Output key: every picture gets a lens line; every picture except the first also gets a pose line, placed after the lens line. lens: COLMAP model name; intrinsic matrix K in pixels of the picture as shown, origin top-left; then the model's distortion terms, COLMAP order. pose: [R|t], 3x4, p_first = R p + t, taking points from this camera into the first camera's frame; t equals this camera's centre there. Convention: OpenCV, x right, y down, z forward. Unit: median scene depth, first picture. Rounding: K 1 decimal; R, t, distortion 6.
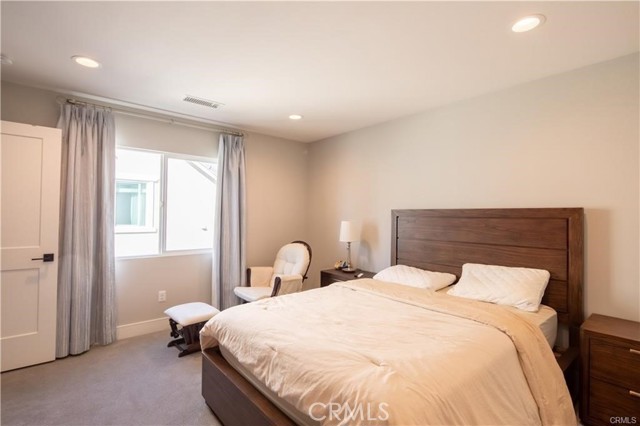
lens RADIAL K [[312.2, 0, 320.0], [0, 312.2, 213.0], [0, 0, 1]] dist [0.000253, 0.000031]
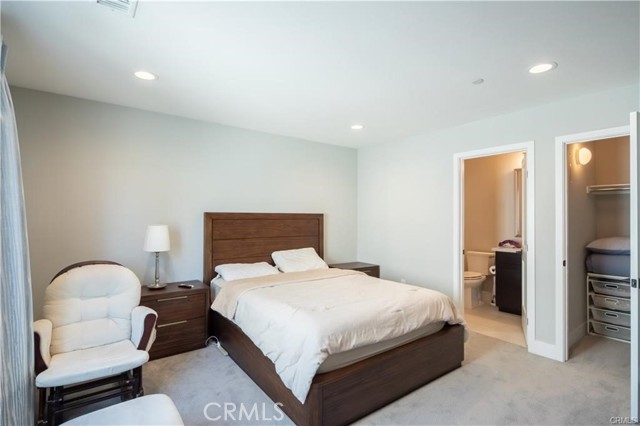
lens RADIAL K [[312.2, 0, 320.0], [0, 312.2, 213.0], [0, 0, 1]] dist [0.000253, 0.000031]
pose [[0.057733, 0.006807, 0.998309, -1.072455], [-0.009444, 0.999936, -0.006272, -0.008020], [-0.998287, -0.009066, 0.057793, 0.840554]]
